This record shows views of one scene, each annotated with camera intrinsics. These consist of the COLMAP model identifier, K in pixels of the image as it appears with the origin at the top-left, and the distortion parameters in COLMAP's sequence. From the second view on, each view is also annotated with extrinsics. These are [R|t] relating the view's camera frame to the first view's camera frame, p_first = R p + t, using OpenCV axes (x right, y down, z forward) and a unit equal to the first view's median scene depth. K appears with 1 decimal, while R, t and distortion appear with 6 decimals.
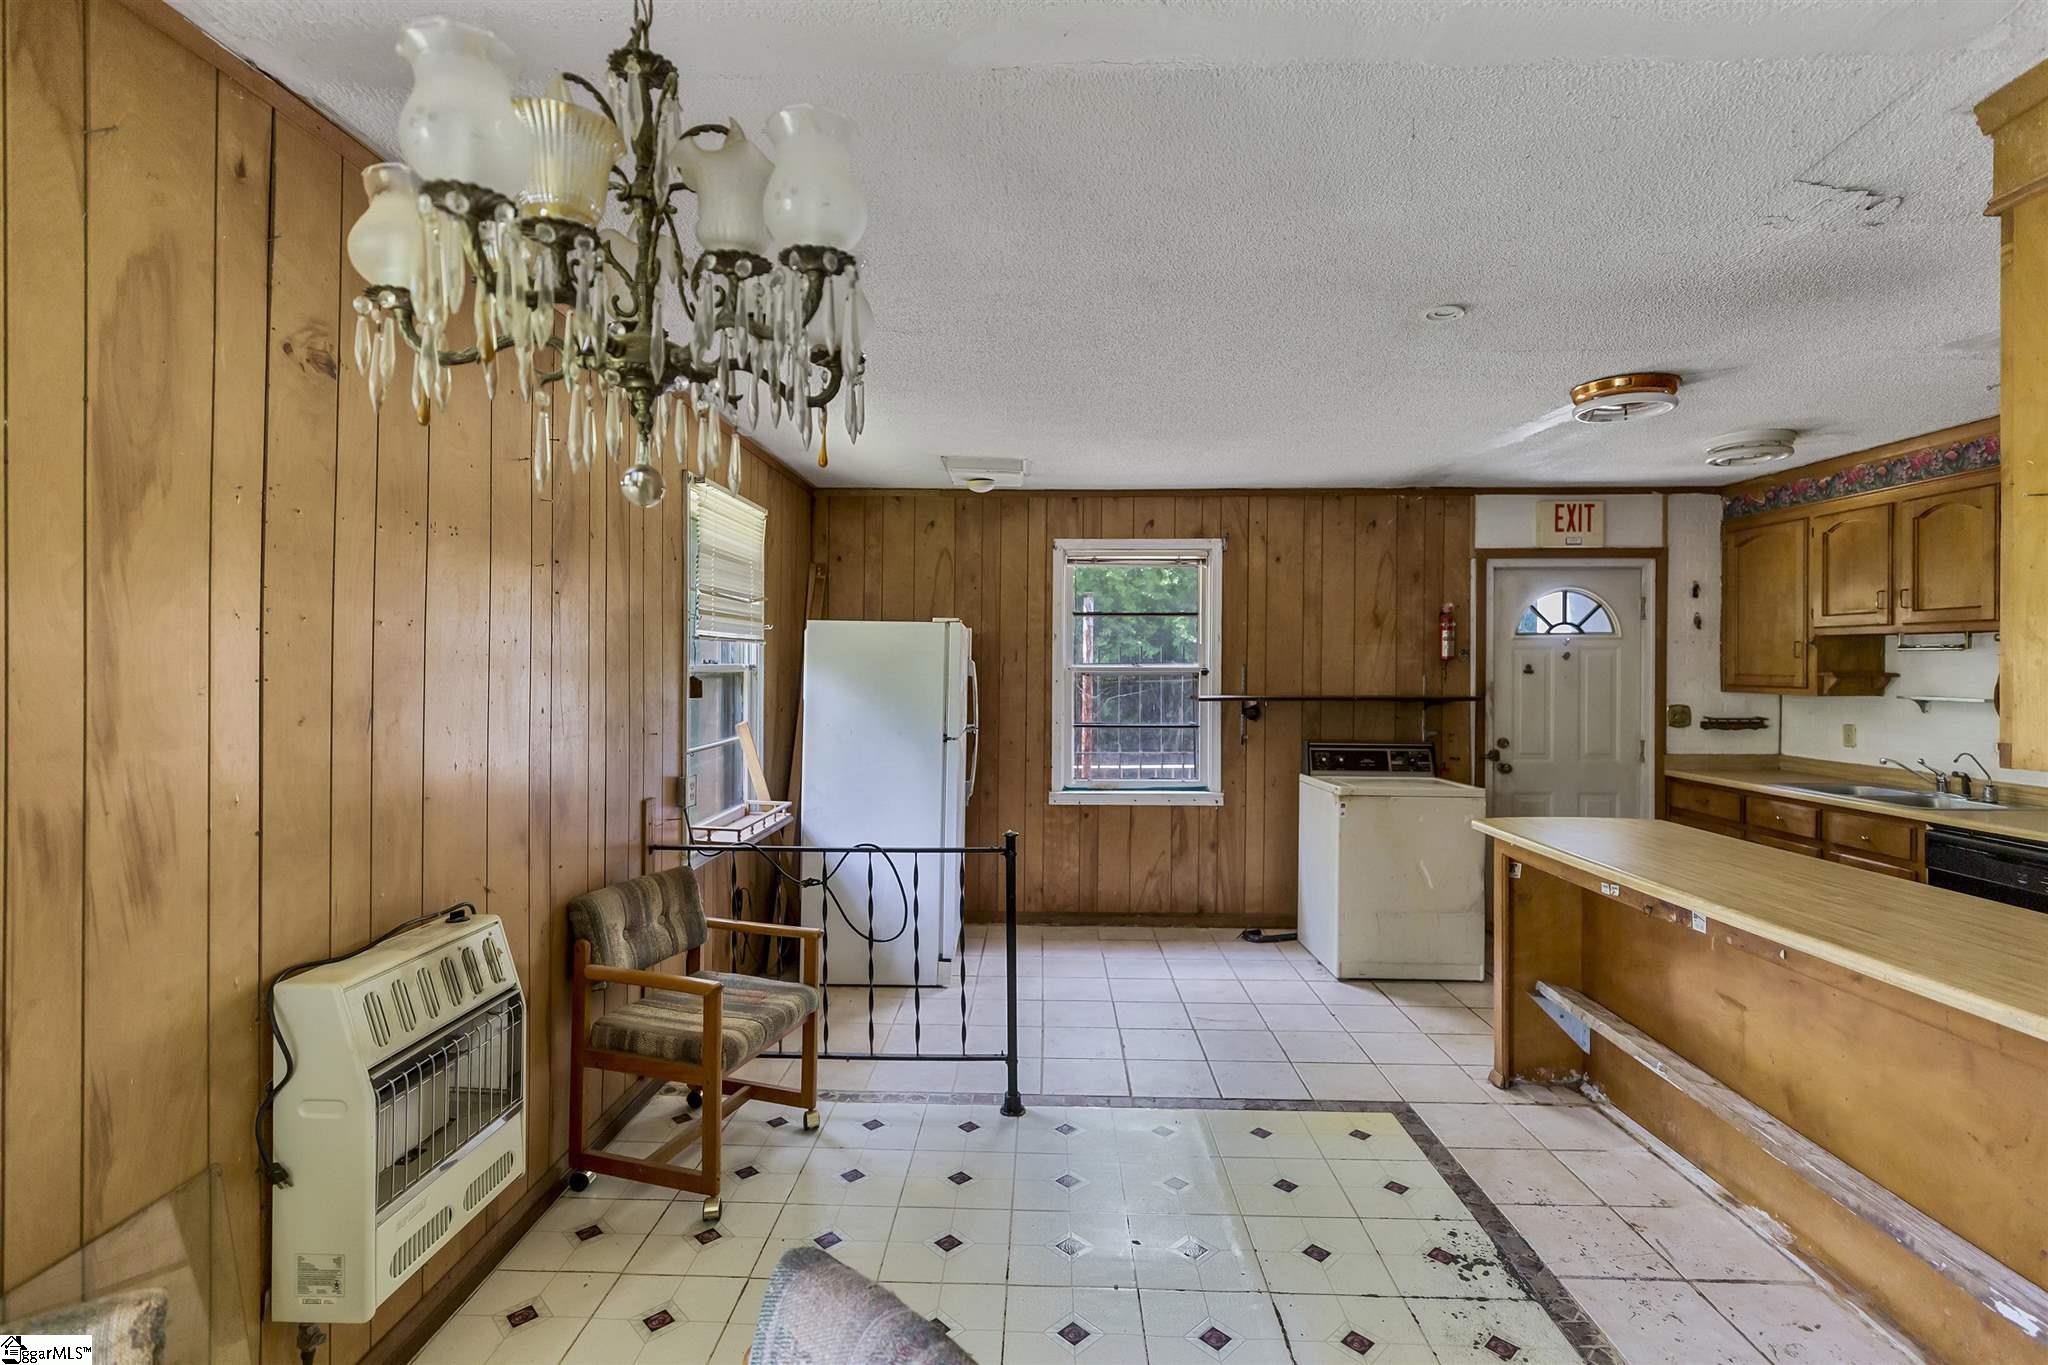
lens RADIAL K [[926.4, 0, 1018.9], [0, 926.4, 663.4], [0, 0, 1]] dist [0.004510, 0.000792]
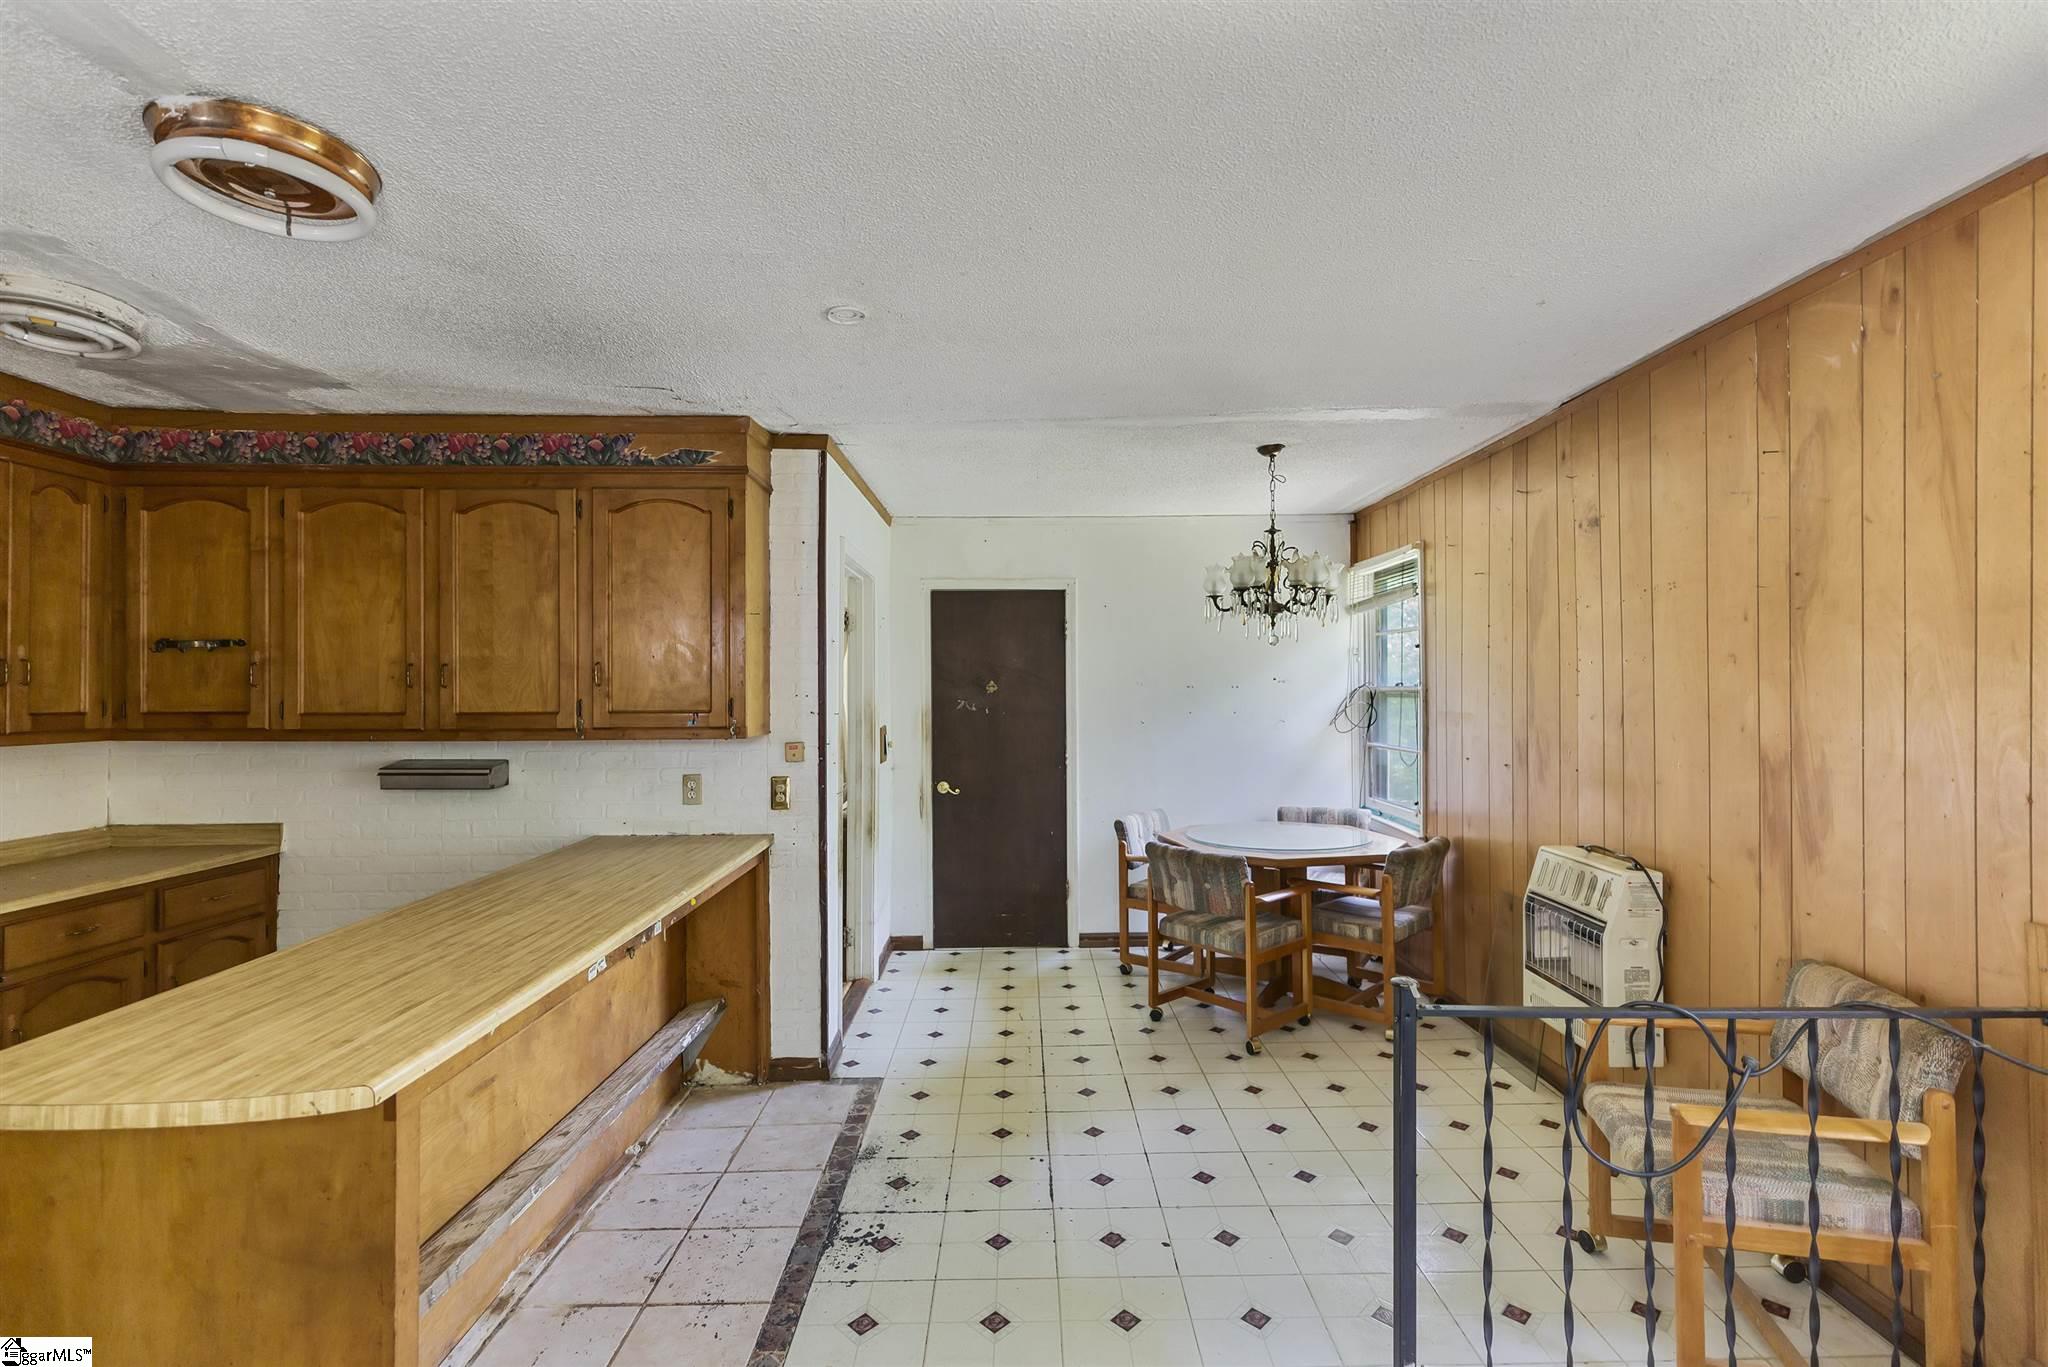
lens RADIAL K [[926.4, 0, 1031.6], [0, 926.4, 683.5], [0, 0, 1]] dist [0.004510, 0.000792]
pose [[-0.998935, 0.005667, -0.045783, 0.147424], [0.005942, 0.999965, -0.005875, -0.000884], [0.045748, -0.006141, -0.998934, 0.932212]]
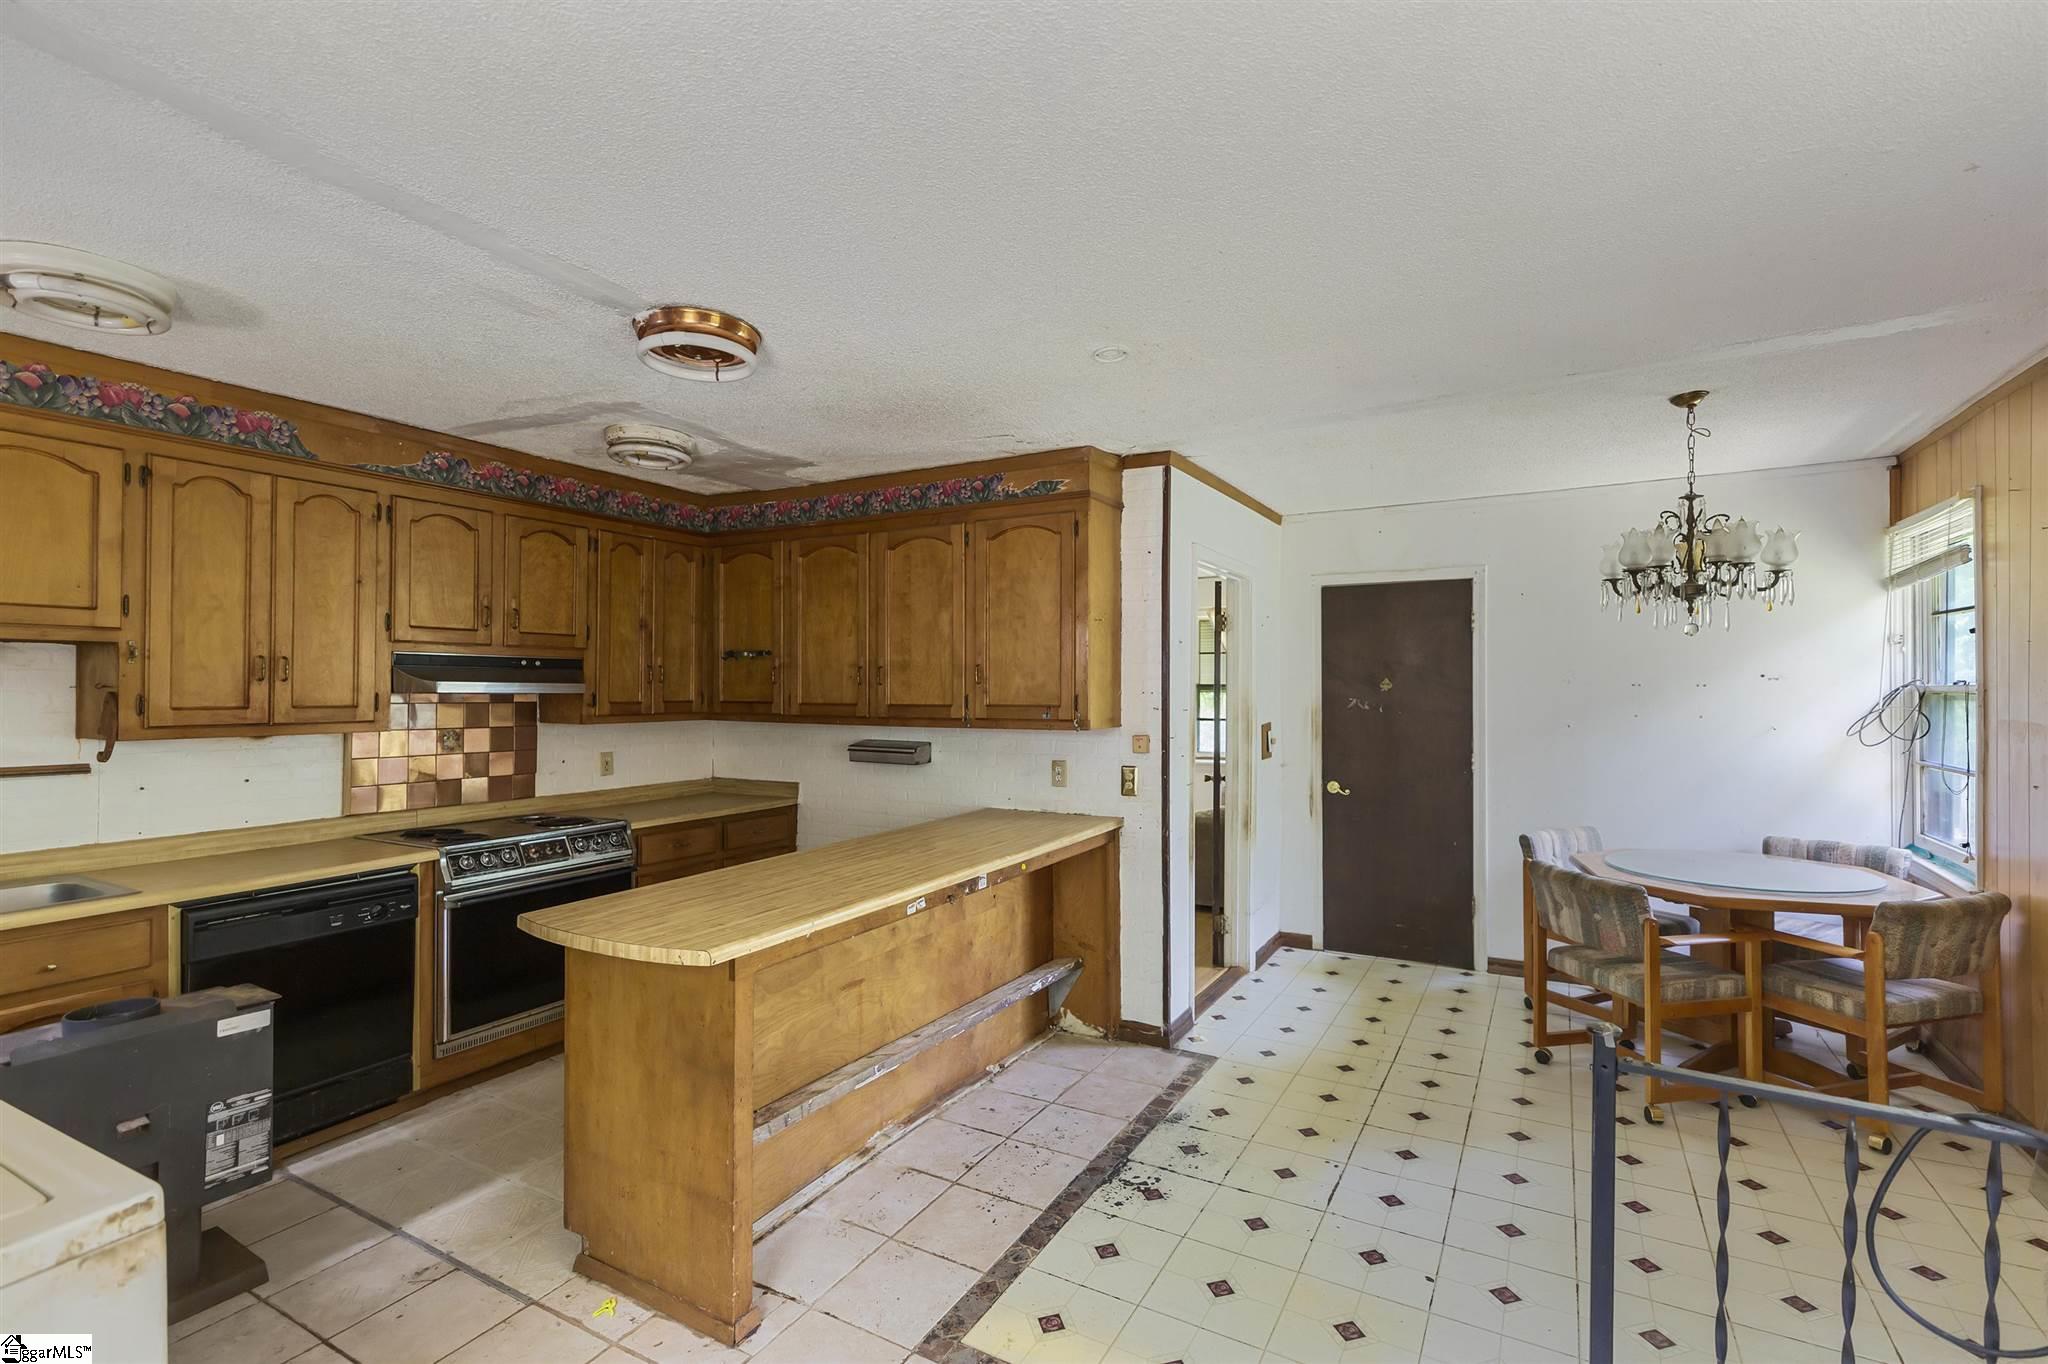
lens RADIAL K [[926.4, 0, 1035.2], [0, 926.4, 680.6], [0, 0, 1]] dist [0.004510, 0.000792]
pose [[-0.884926, 0.005683, 0.465697, 0.016396], [0.002610, 0.999970, -0.007244, -0.001614], [-0.465724, -0.005195, -0.884915, 0.944786]]
